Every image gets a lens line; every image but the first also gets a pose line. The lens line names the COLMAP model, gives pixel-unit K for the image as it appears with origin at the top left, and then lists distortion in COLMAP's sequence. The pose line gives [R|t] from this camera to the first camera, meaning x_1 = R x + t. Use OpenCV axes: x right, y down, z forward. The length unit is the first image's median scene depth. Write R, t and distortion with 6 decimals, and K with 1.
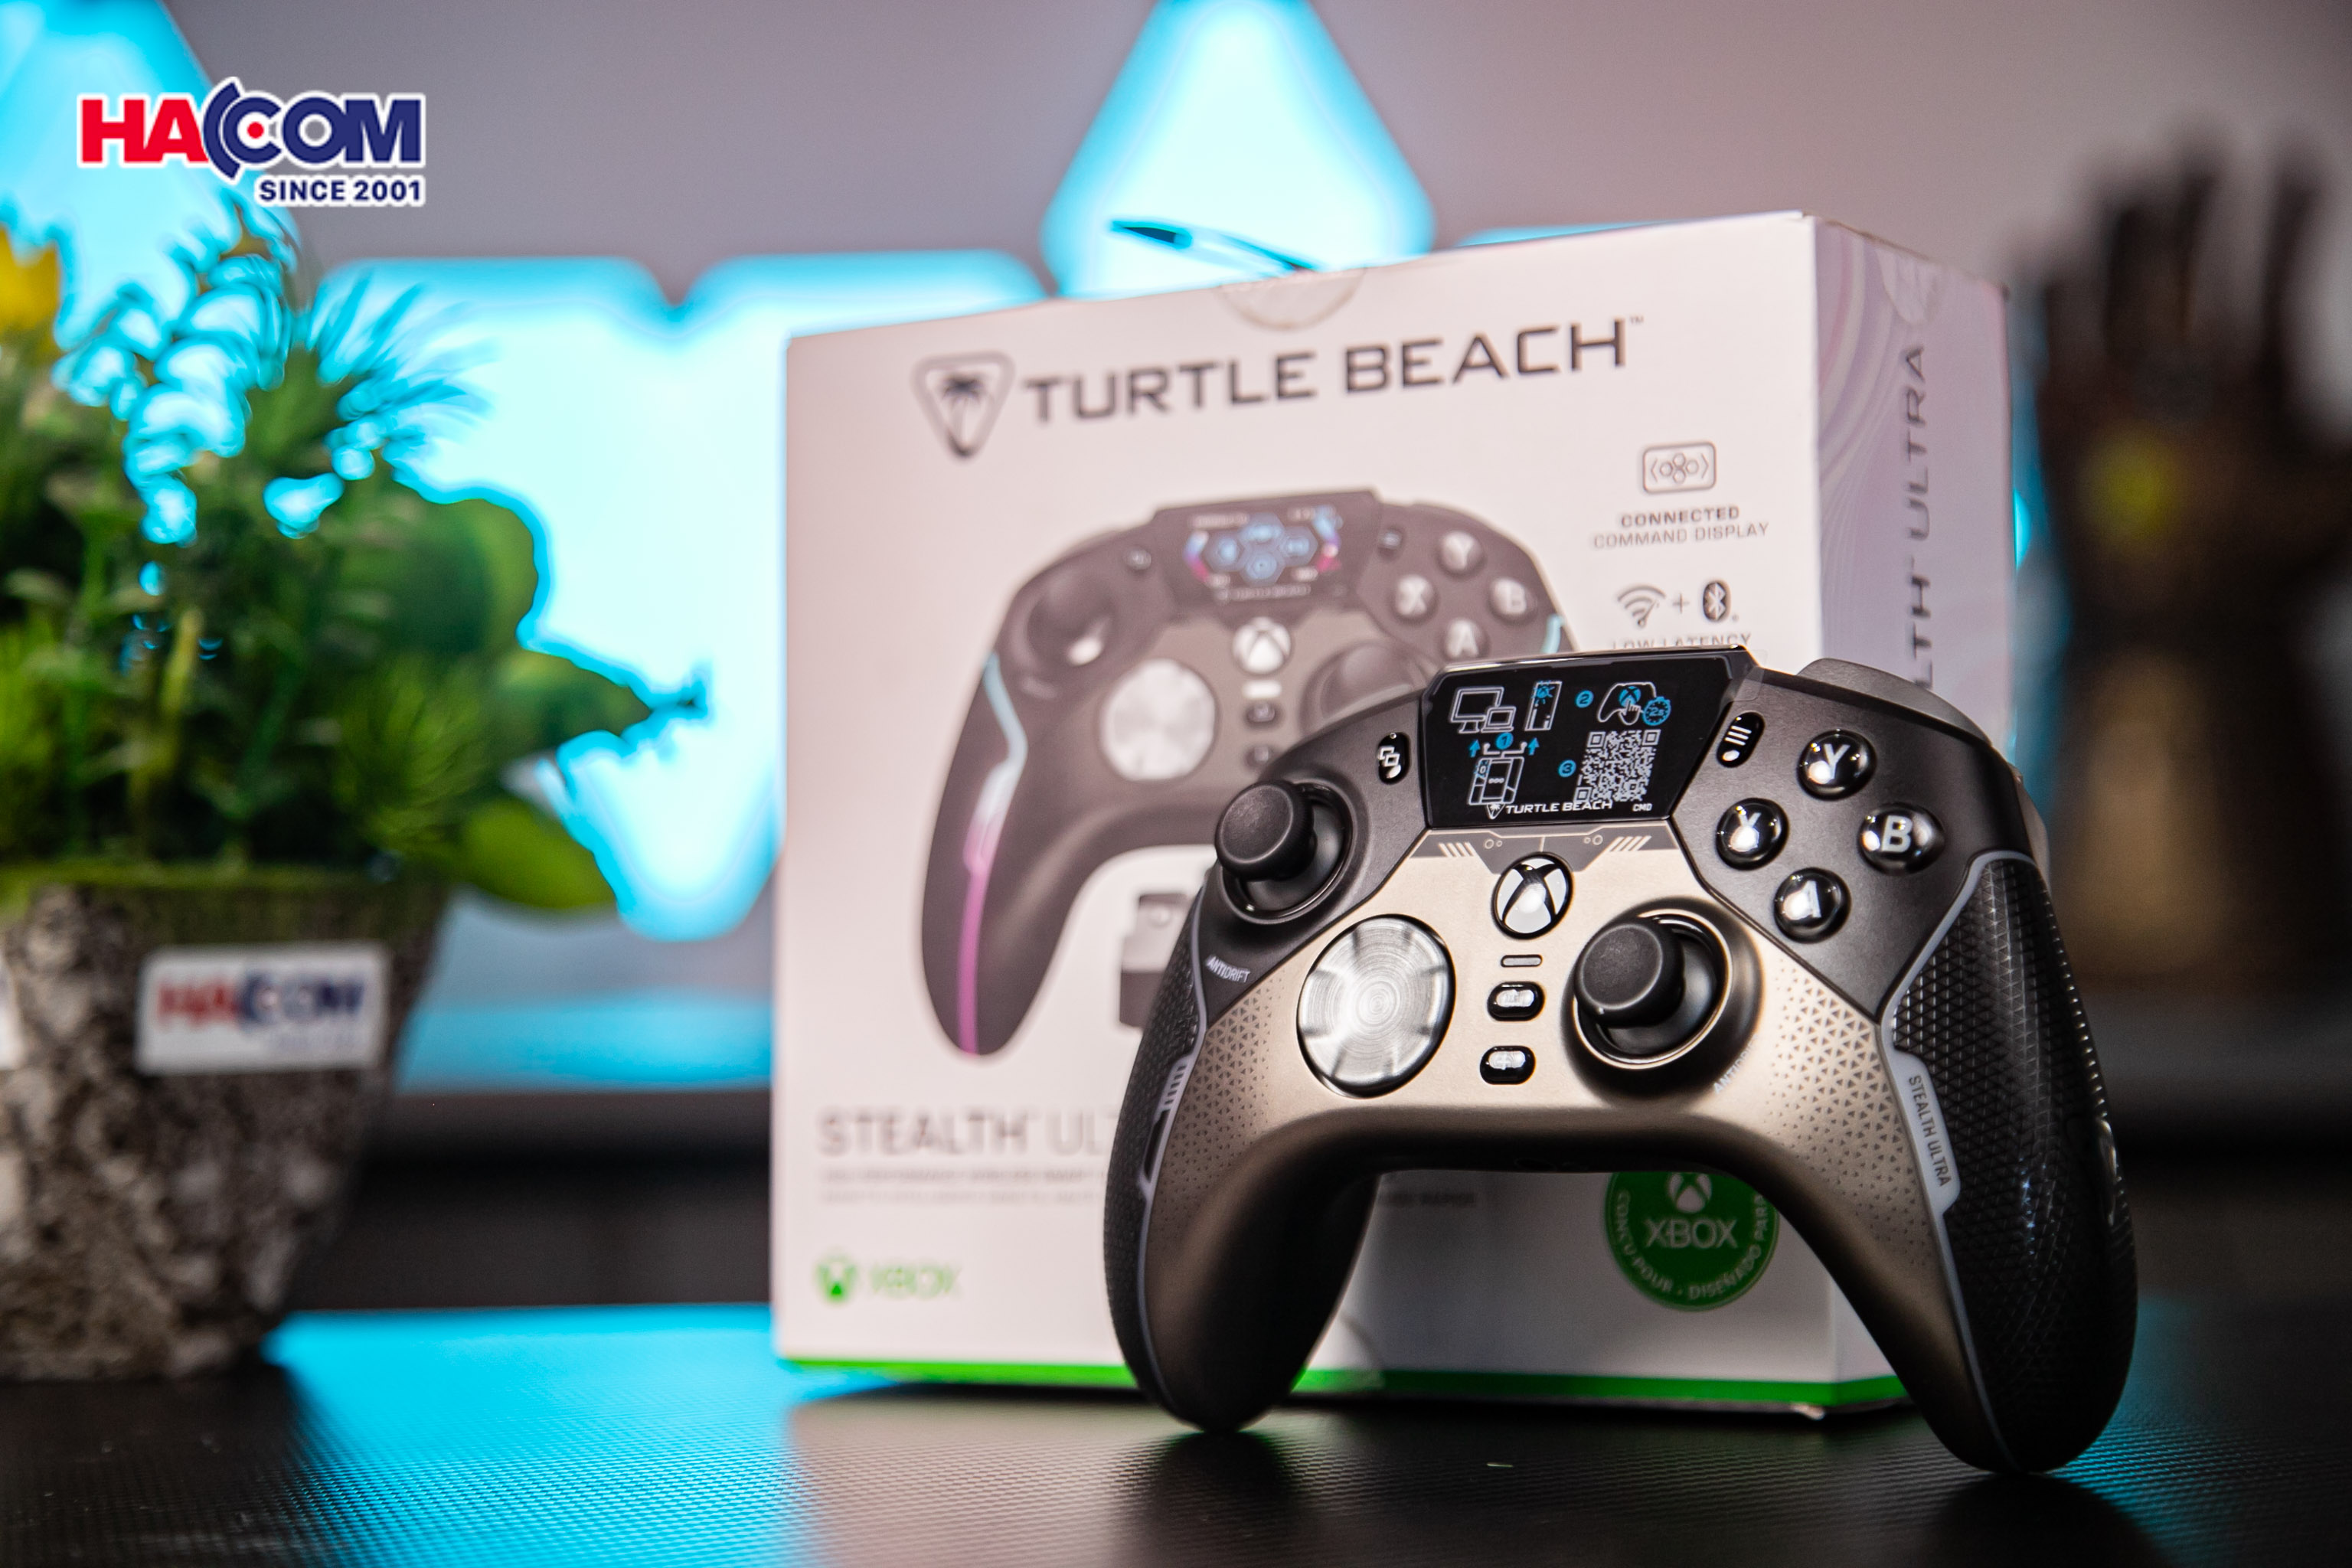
lens RADIAL K [[4670.2, 0, 1179.0], [0, 4670.2, 774.9], [0, 0, 1]] dist [0.233648, 0.000000]
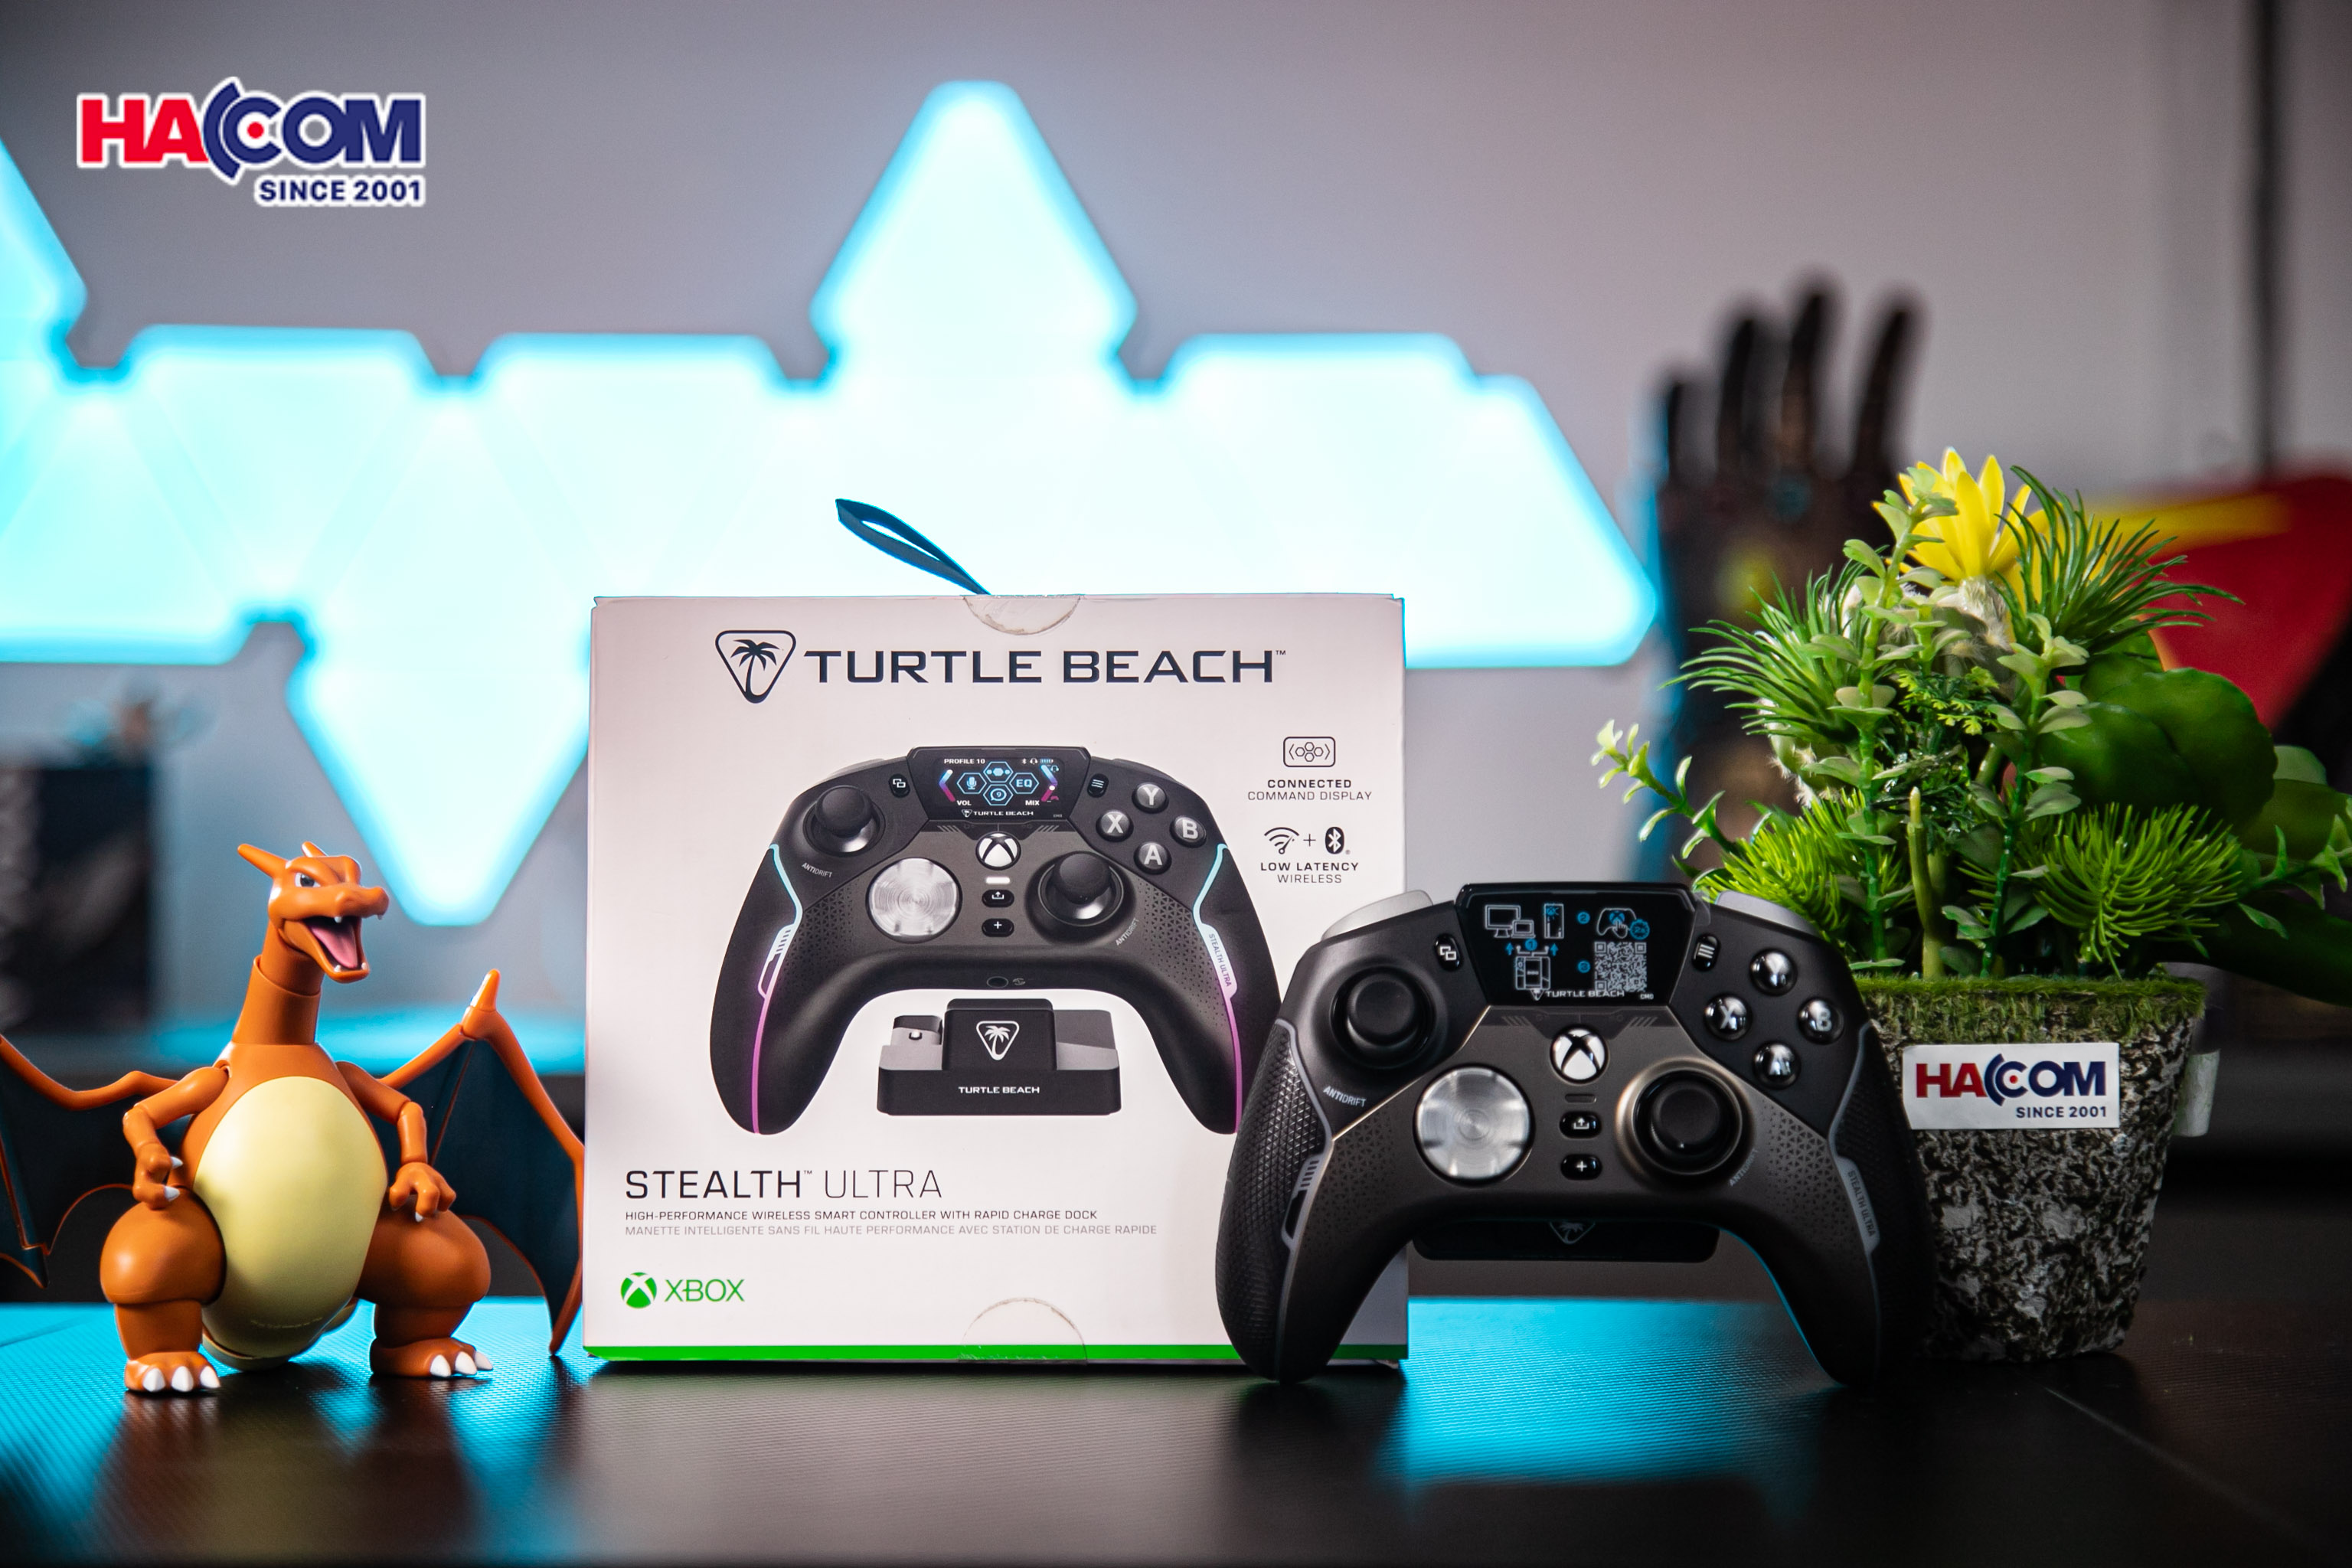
lens RADIAL K [[4987.4, 0, 1179.1], [0, 4987.4, 782.0], [0, 0, 1]] dist [0.227370, 0.000000]
pose [[0.823563, -0.068935, 0.563020, -0.970642], [-0.040141, 0.983016, 0.179076, -0.357957], [-0.565803, -0.170081, 0.806808, -0.260048]]
